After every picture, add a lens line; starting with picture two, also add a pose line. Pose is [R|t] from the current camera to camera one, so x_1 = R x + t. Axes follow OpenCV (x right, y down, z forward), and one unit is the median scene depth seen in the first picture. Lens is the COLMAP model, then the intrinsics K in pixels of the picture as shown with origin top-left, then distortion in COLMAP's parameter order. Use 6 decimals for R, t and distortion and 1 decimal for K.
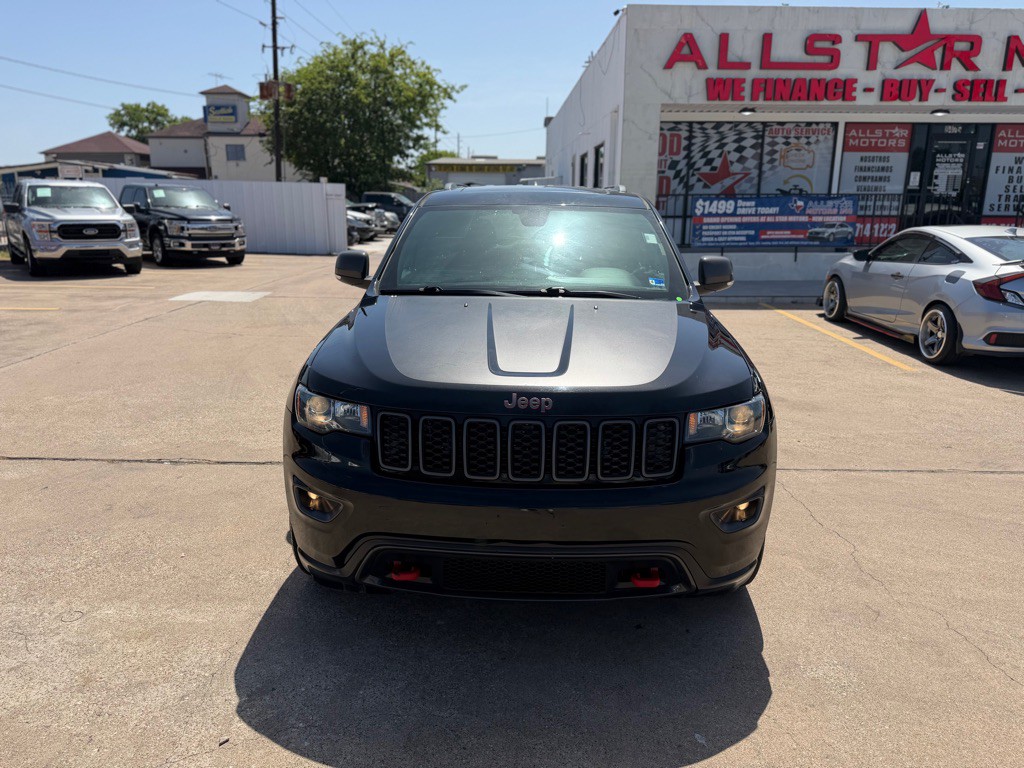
lens RADIAL K [[724.3, 0, 516.8], [0, 724.3, 388.1], [0, 0, 1]] dist [0.040741, -0.048405]
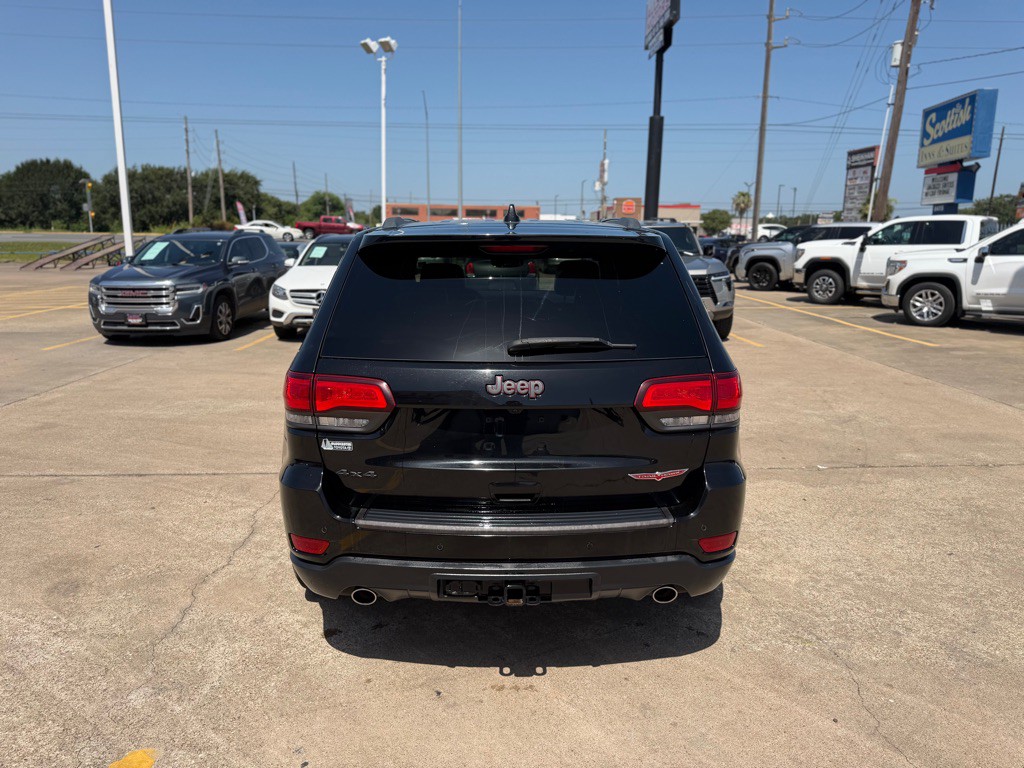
lens RADIAL K [[724.3, 0, 513.0], [0, 724.3, 383.7], [0, 0, 1]] dist [0.040741, -0.048405]
pose [[-0.998911, -0.006915, -0.046146, 0.022329], [-0.026415, 0.899036, 0.437077, -0.181016], [0.038465, 0.437820, -0.898240, 0.698955]]
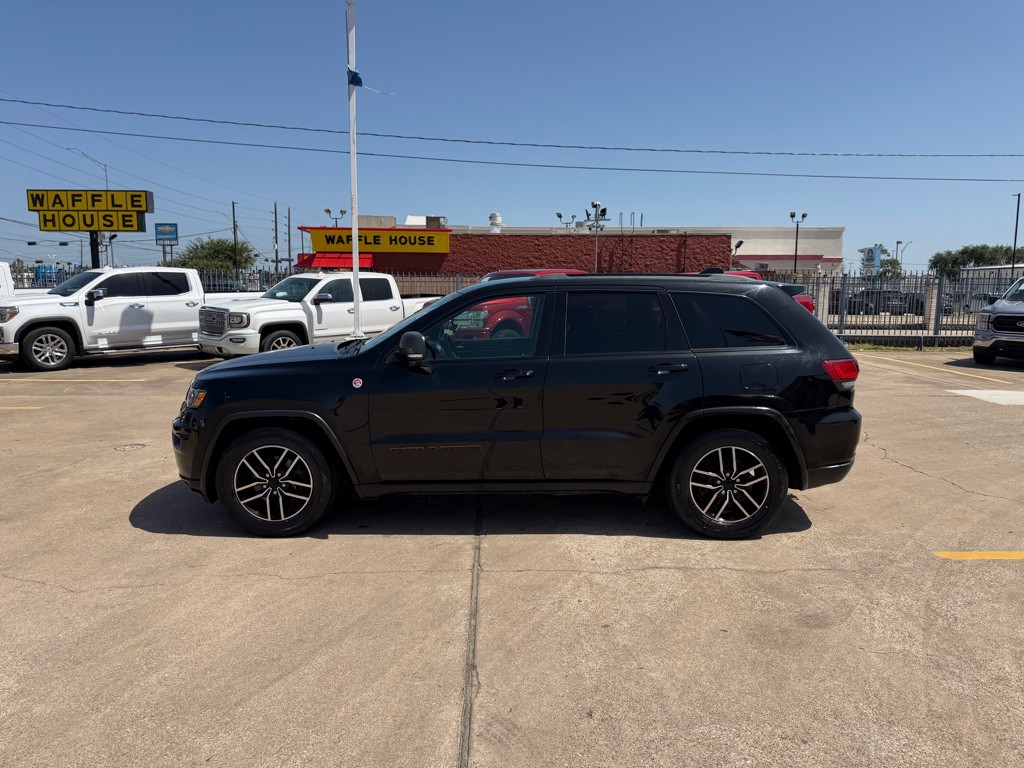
lens RADIAL K [[724.3, 0, 507.5], [0, 724.3, 394.2], [0, 0, 1]] dist [0.040741, -0.048405]
pose [[0.018772, 0.138605, -0.990170, 0.436634], [-0.253032, 0.958763, 0.129412, -0.082922], [0.967276, 0.248116, 0.053069, 0.335033]]
